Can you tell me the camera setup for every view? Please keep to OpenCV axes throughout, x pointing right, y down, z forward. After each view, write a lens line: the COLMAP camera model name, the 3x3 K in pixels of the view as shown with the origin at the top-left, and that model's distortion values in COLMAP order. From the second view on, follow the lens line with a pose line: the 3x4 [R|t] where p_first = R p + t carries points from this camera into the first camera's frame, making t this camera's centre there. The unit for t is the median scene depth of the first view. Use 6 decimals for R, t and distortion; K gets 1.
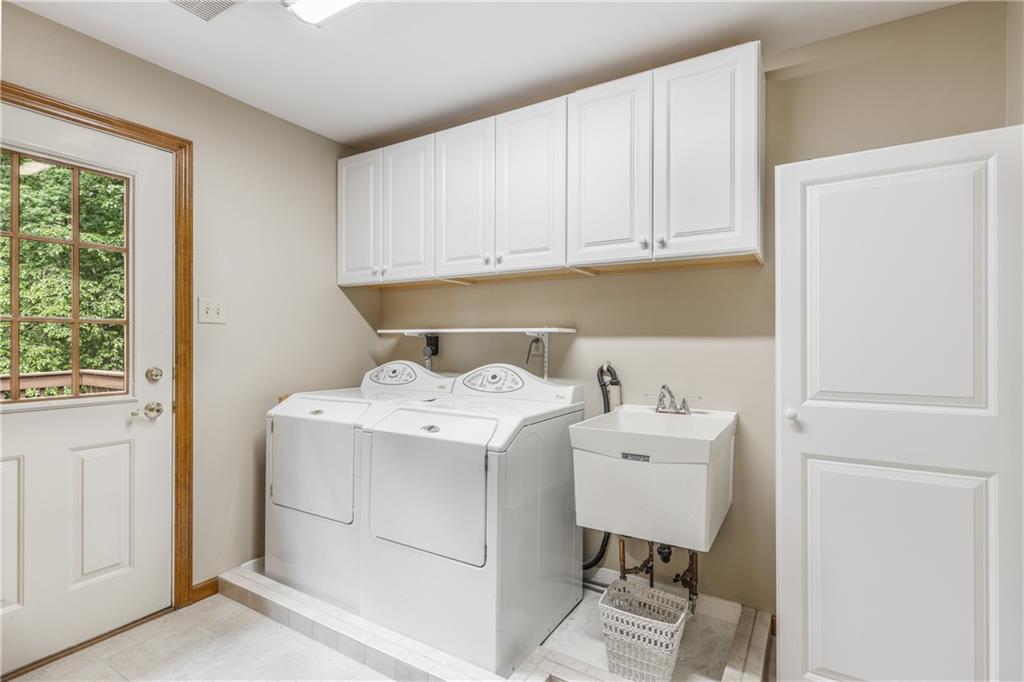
lens RADIAL K [[487.2, 0, 510.2], [0, 487.2, 344.9], [0, 0, 1]] dist [0.002407, -0.000423]
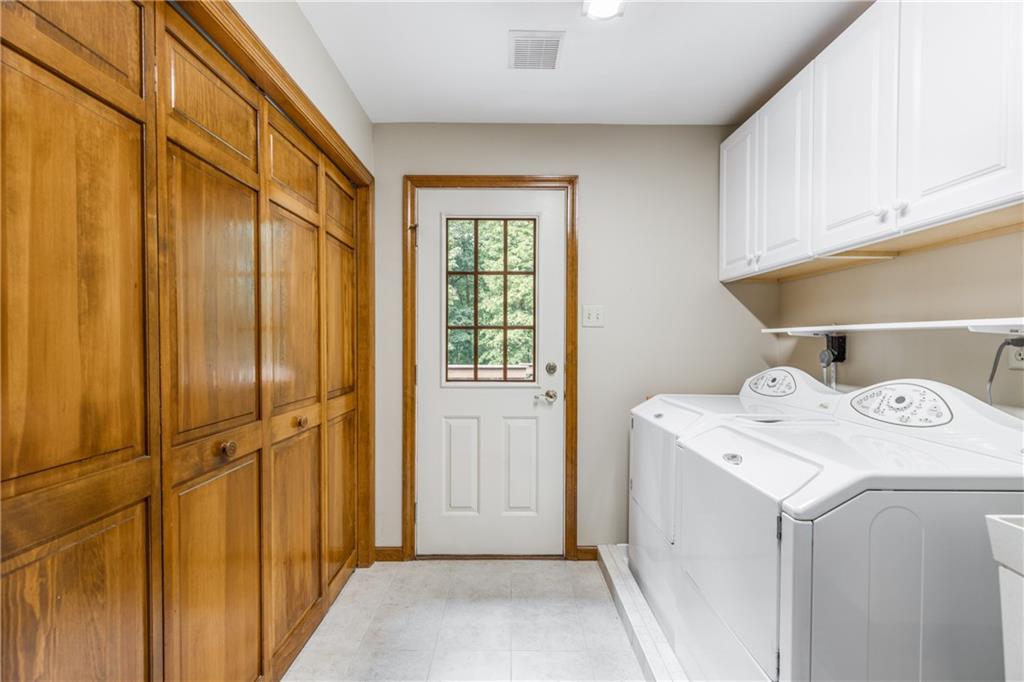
lens RADIAL K [[448.9, 0, 512.3], [0, 448.9, 346.7], [0, 0, 1]] dist [0.000152, -0.000060]
pose [[0.524235, 0.009682, -0.851519, 0.199965], [-0.008820, 0.999943, 0.005940, -0.001550], [0.851528, 0.004397, 0.524290, 0.278801]]
